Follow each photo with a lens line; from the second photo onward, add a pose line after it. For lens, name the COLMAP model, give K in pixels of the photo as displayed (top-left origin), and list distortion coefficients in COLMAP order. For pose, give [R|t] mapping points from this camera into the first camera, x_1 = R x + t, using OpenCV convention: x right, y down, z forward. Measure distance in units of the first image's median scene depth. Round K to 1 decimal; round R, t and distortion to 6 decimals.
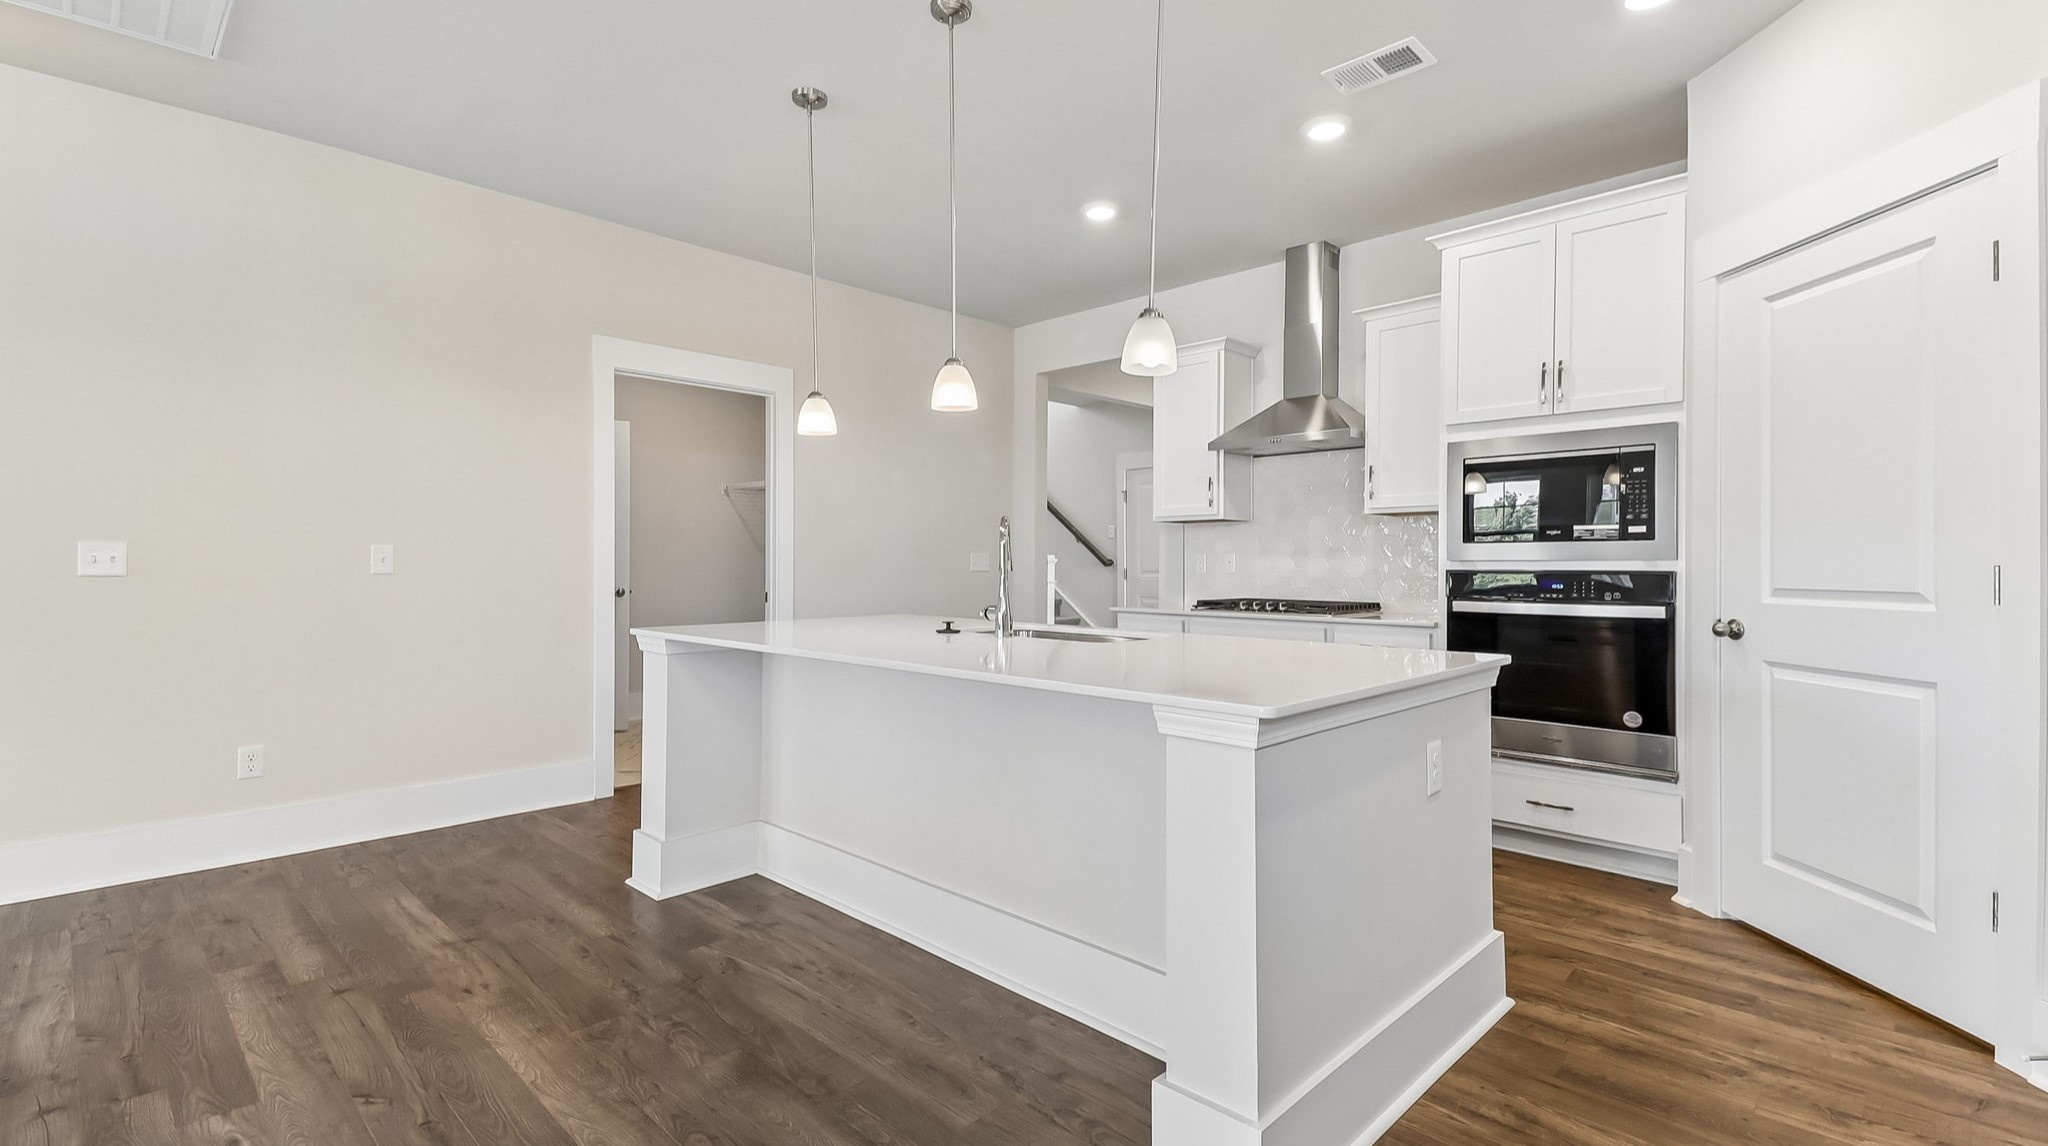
lens RADIAL K [[922.2, 0, 1024.0], [0, 922.2, 573.0], [0, 0, 1]] dist [0.018968, -0.000168]
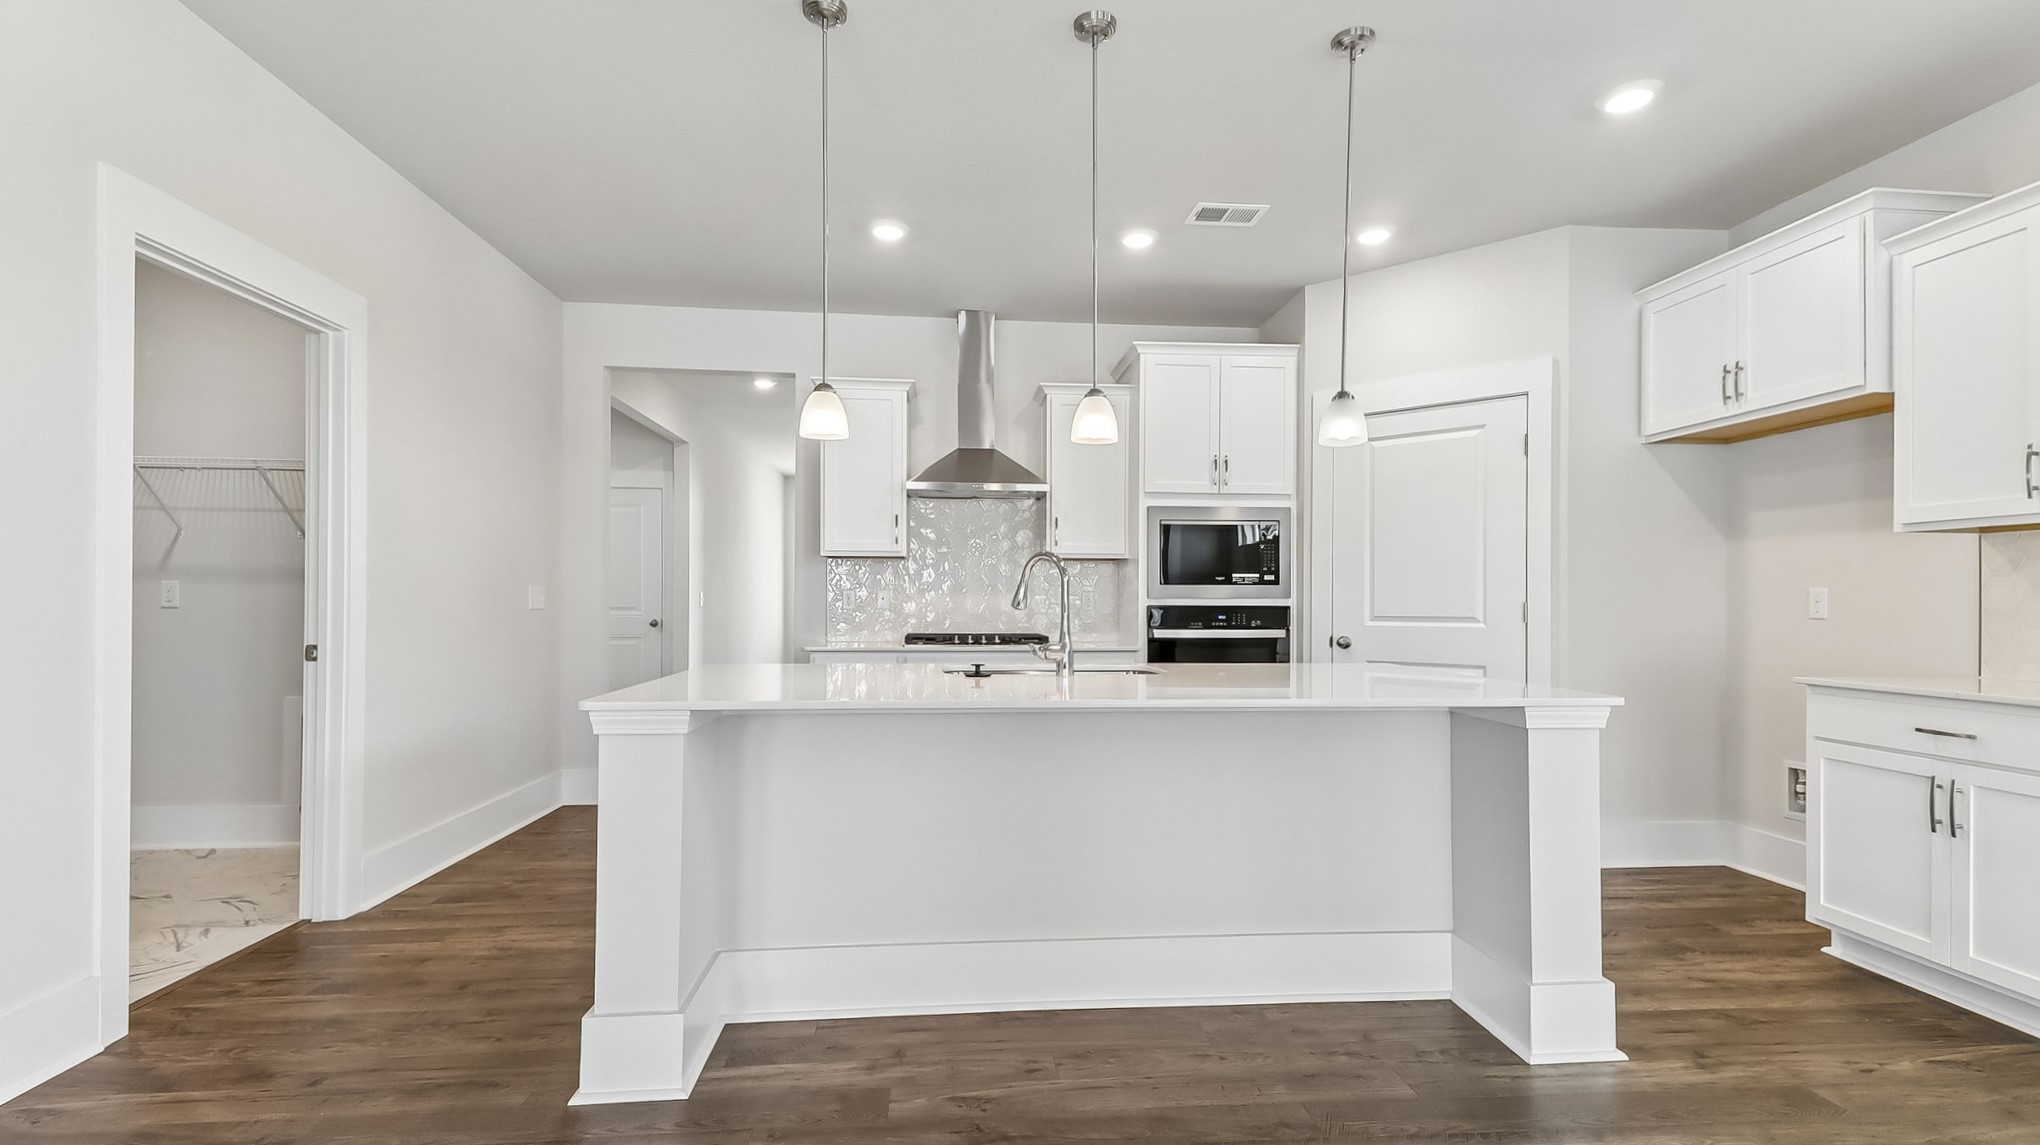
lens RADIAL K [[927.8, 0, 1017.8], [0, 927.8, 601.3], [0, 0, 1]] dist [0.056653, -0.030752]
pose [[0.650962, -0.000471, 0.759110, -0.797849], [0.005569, 0.999976, -0.004155, -0.006277], [-0.759090, 0.006932, 0.650949, 0.381909]]
